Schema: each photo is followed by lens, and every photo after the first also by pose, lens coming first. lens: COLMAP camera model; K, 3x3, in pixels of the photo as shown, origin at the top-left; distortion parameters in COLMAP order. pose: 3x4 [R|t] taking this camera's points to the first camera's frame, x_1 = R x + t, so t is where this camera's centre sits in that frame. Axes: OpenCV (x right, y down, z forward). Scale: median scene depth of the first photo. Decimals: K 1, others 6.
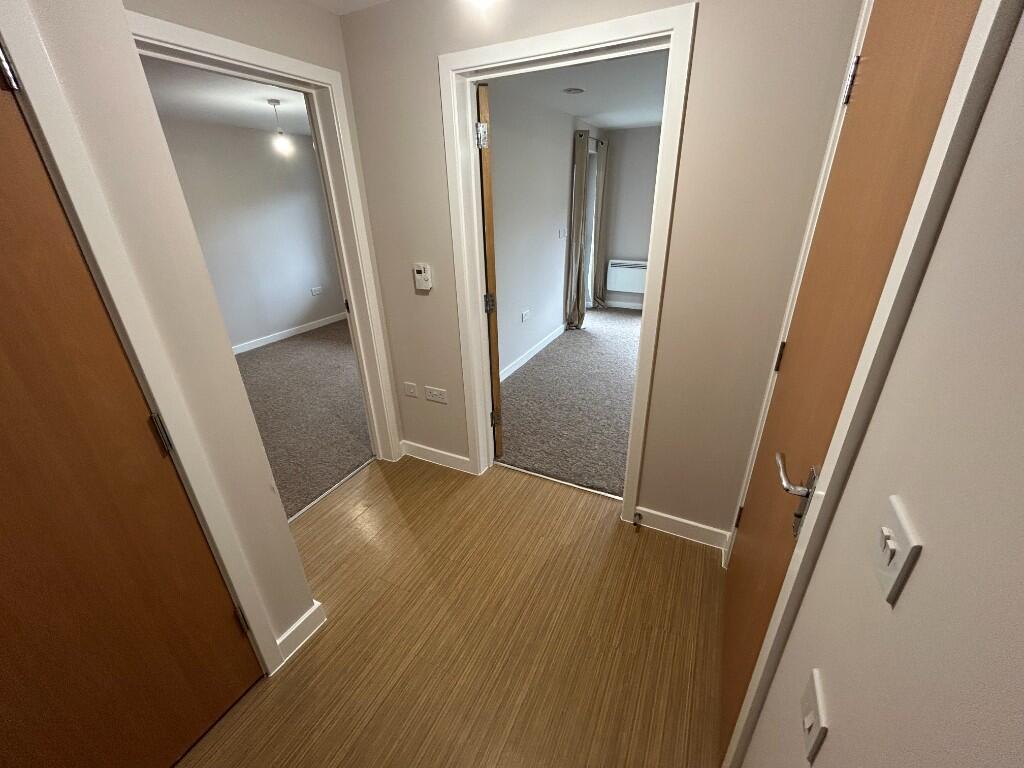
lens RADIAL K [[411.2, 0, 514.7], [0, 411.2, 379.6], [0, 0, 1]] dist [0.000650, 0.000694]
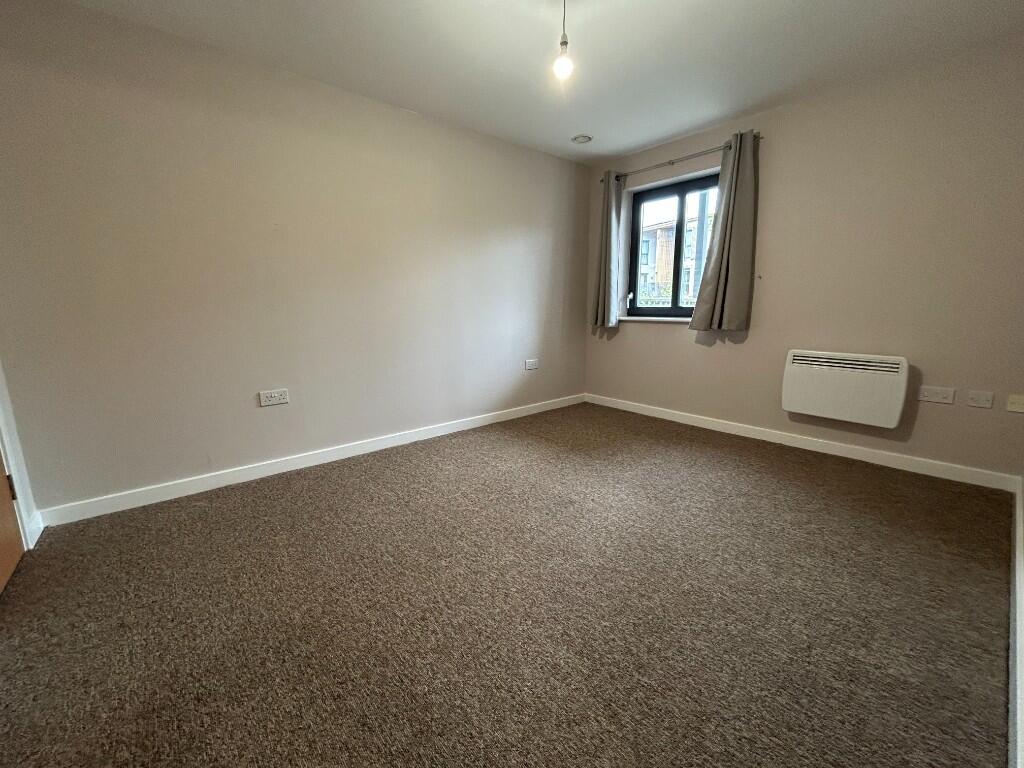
lens RADIAL K [[411.2, 0, 507.6], [0, 411.2, 375.0], [0, 0, 1]] dist [0.000650, 0.000694]
pose [[0.912078, 0.093770, -0.399149, -0.312753], [-0.191858, 0.957950, -0.213359, -0.057008], [0.362358, 0.271180, 0.891716, 0.486145]]
